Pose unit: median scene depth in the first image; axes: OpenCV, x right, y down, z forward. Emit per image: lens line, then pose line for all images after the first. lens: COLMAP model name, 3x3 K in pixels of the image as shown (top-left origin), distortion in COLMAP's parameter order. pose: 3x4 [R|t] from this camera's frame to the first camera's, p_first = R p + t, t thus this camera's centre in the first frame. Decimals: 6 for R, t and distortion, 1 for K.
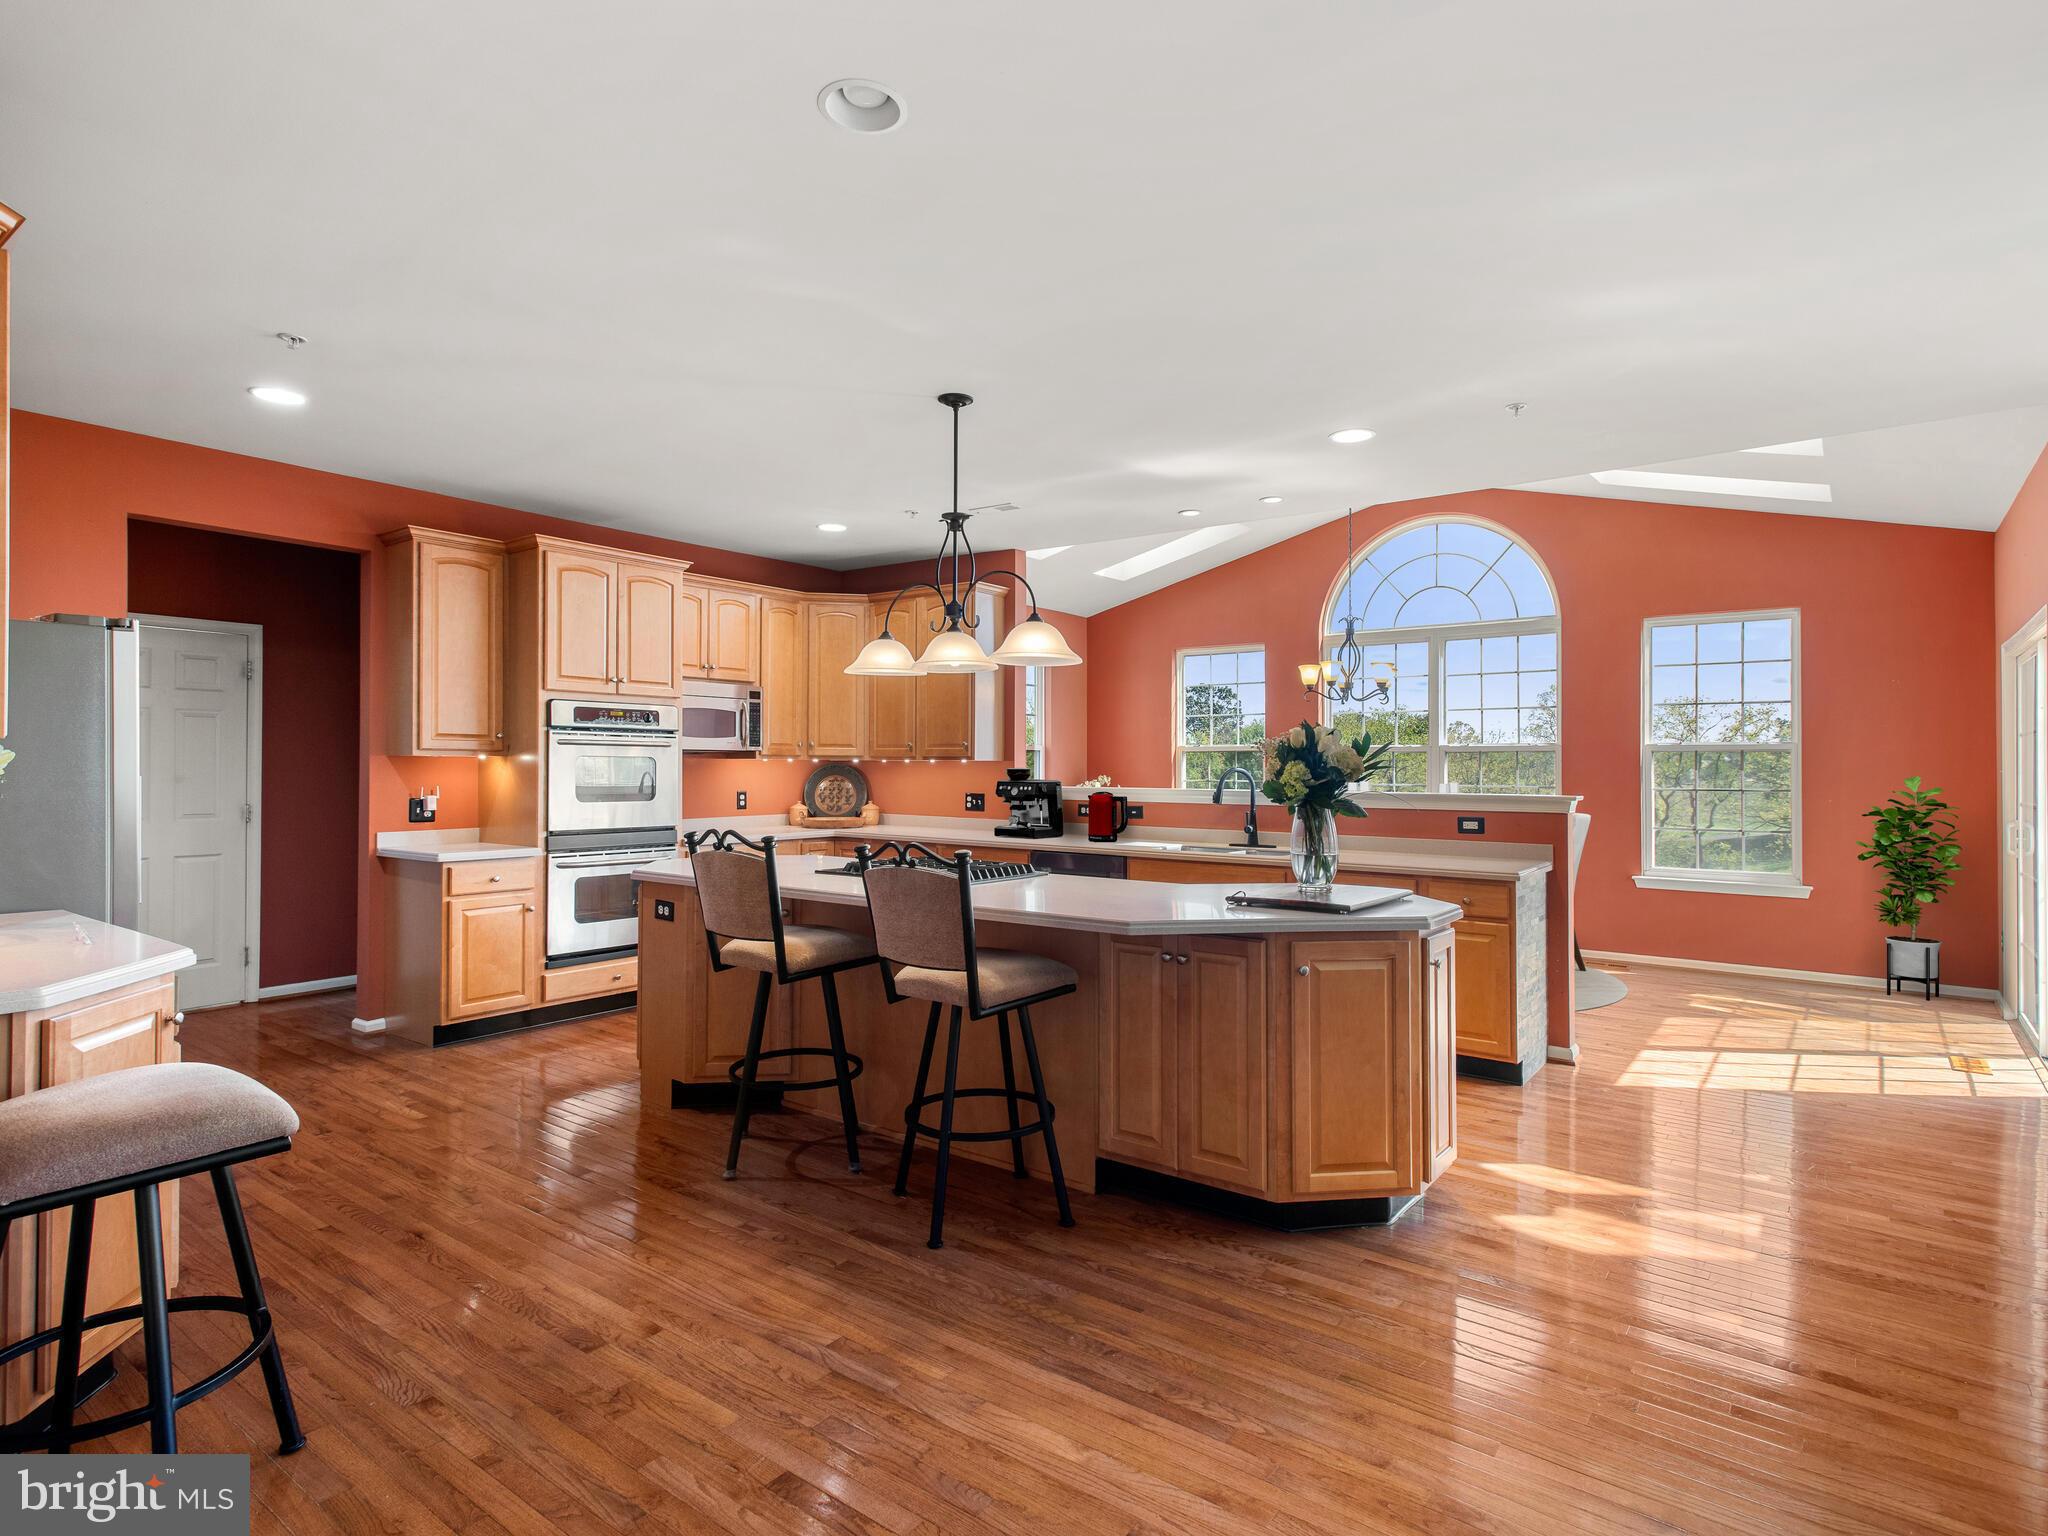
lens RADIAL K [[1078.4, 0, 1024.0], [0, 1078.4, 768.0], [0, 0, 1]] dist [0.034096, -0.019361]
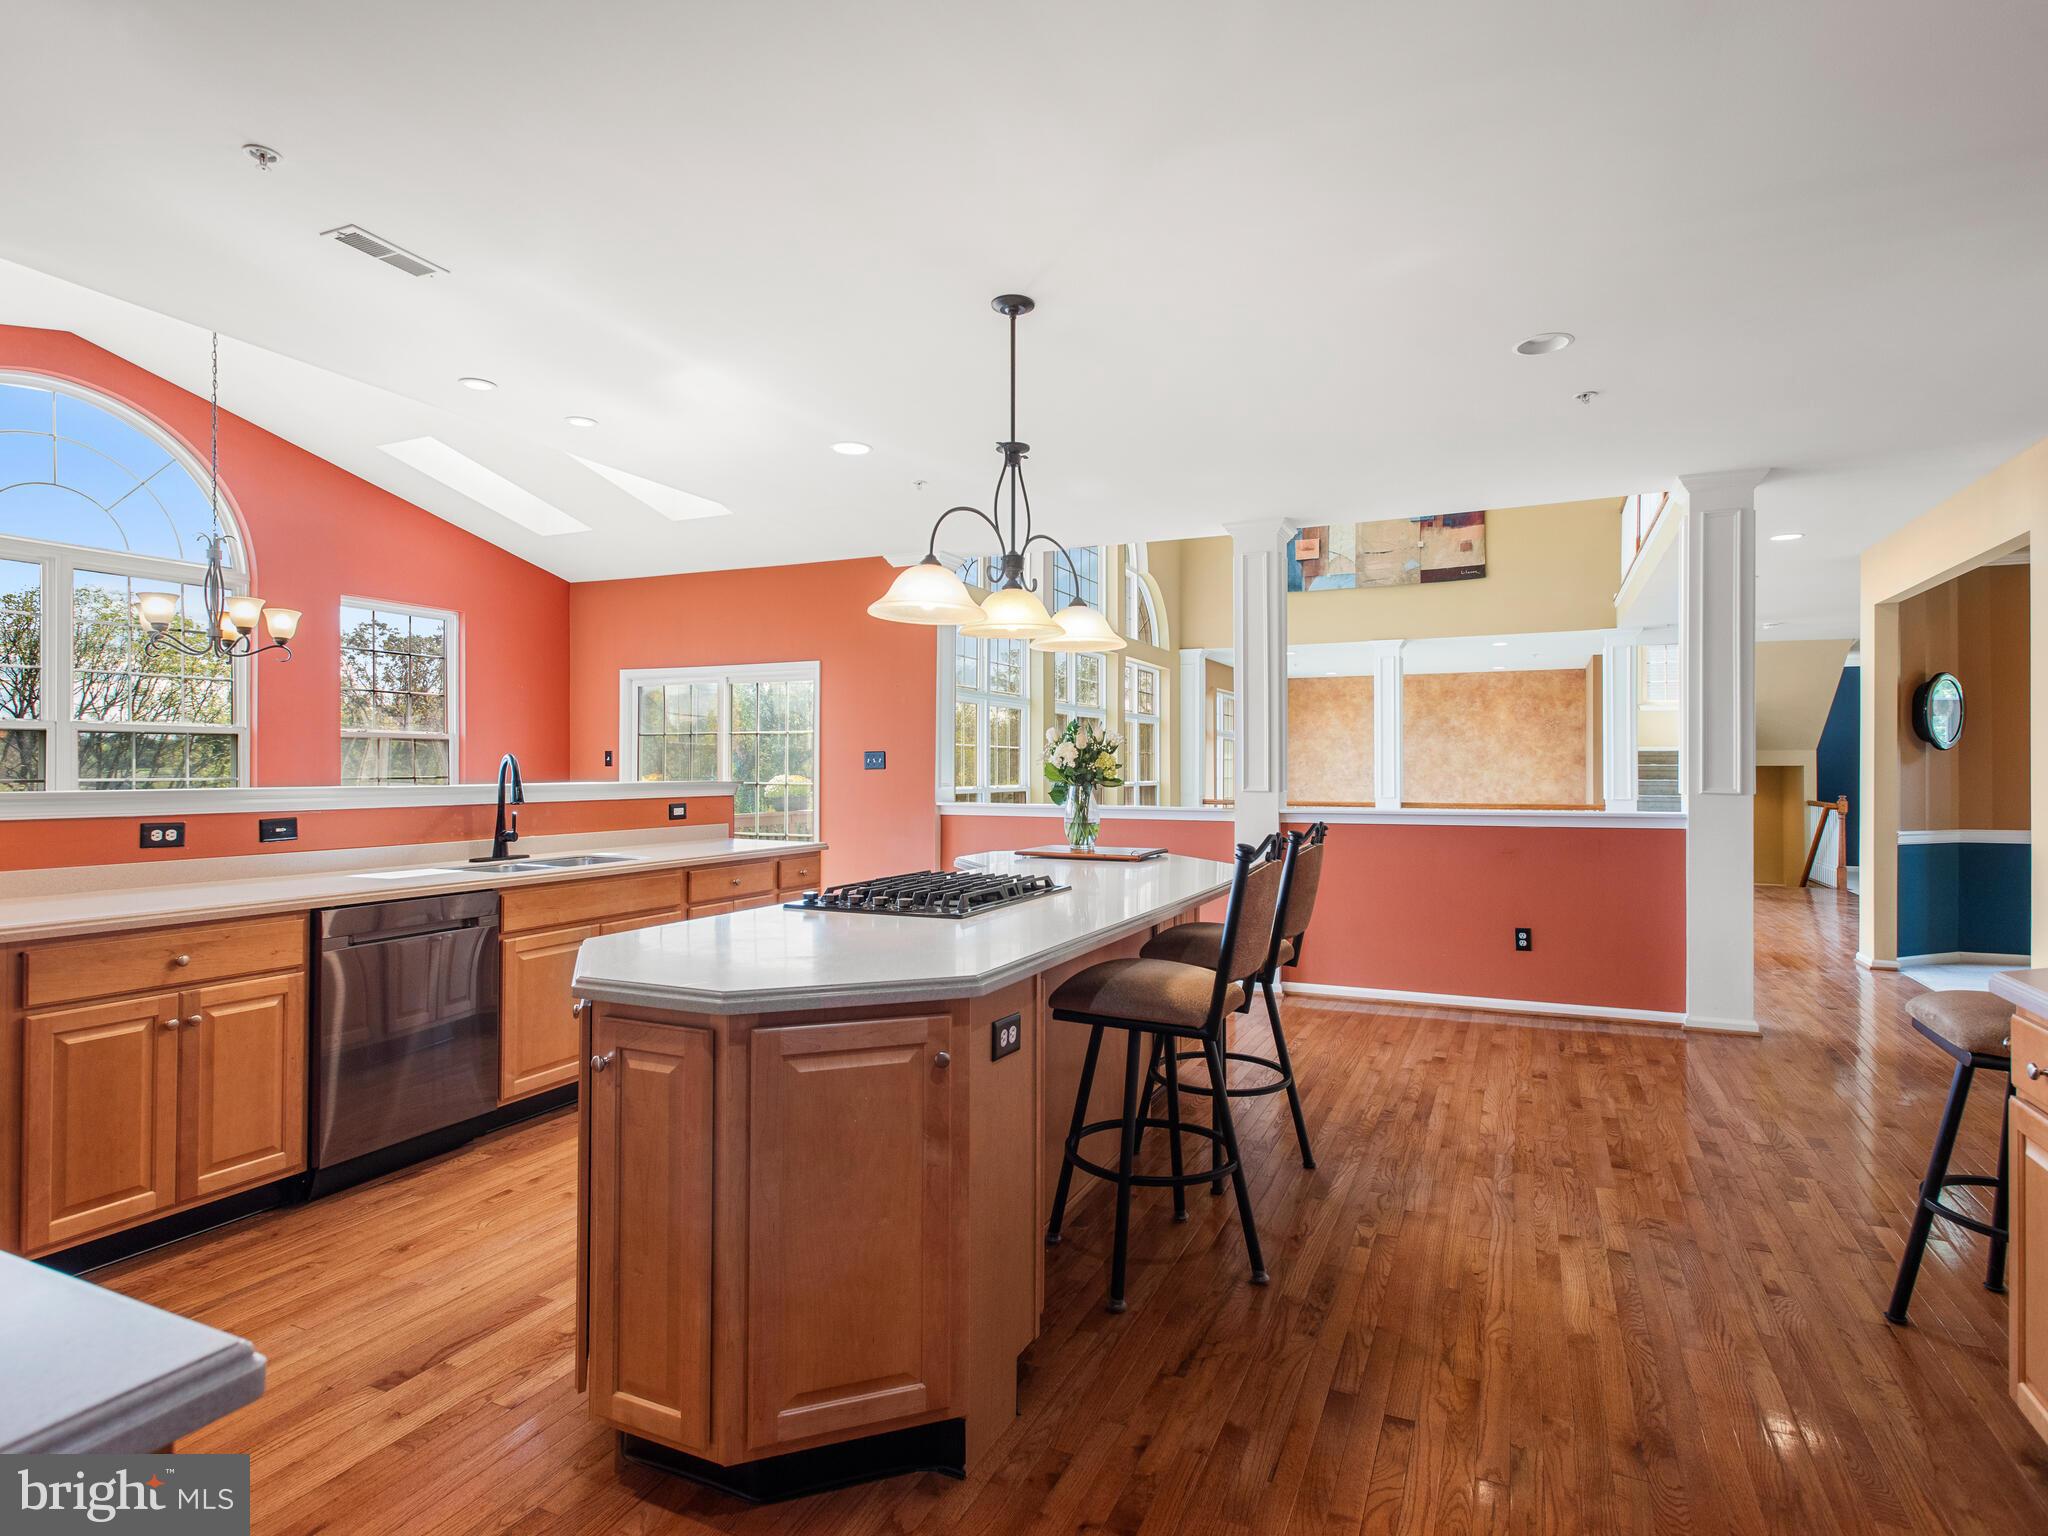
lens RADIAL K [[1078.4, 0, 1024.0], [0, 1078.4, 768.0], [0, 0, 1]] dist [0.034096, -0.019361]
pose [[-0.214870, -0.006204, 0.976623, -1.284712], [-0.006048, 0.999969, 0.005021, 0.007672], [-0.976624, -0.004827, -0.214901, 1.727341]]
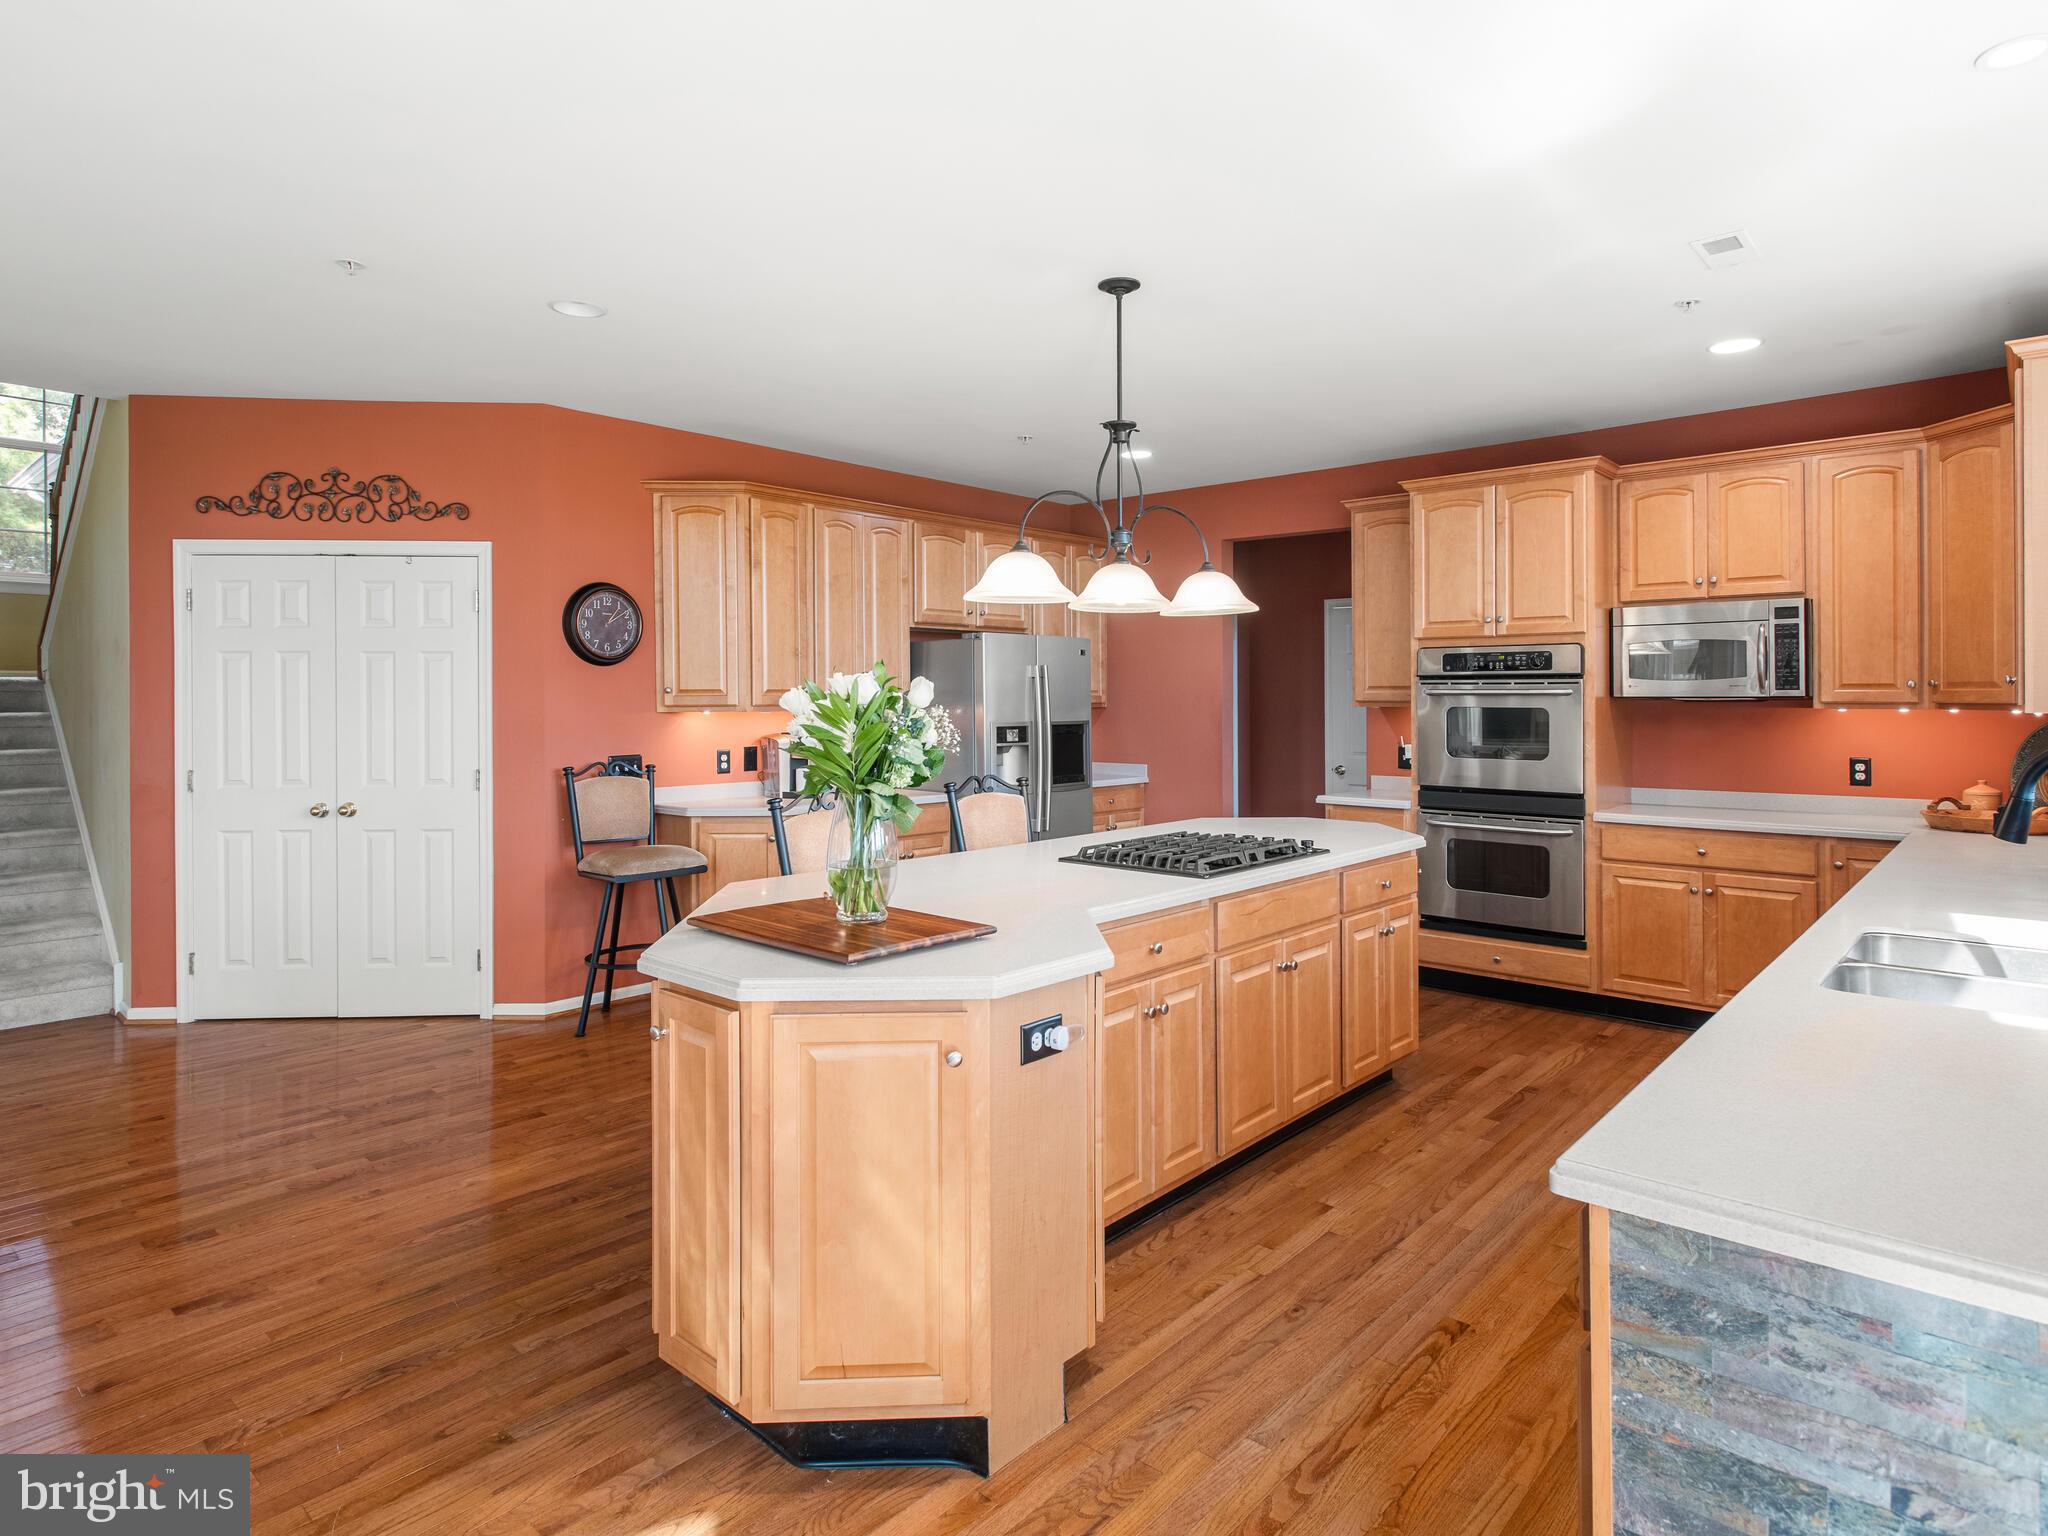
lens RADIAL K [[1150.7, 0, 1027.9], [0, 1150.7, 704.5], [0, 0, 1]] dist [0.013792, -0.000250]
pose [[-0.080079, 0.000547, -0.996788, 1.233917], [-0.000126, 1.000000, 0.000559, -0.028473], [0.996788, 0.000170, -0.080079, 1.475134]]
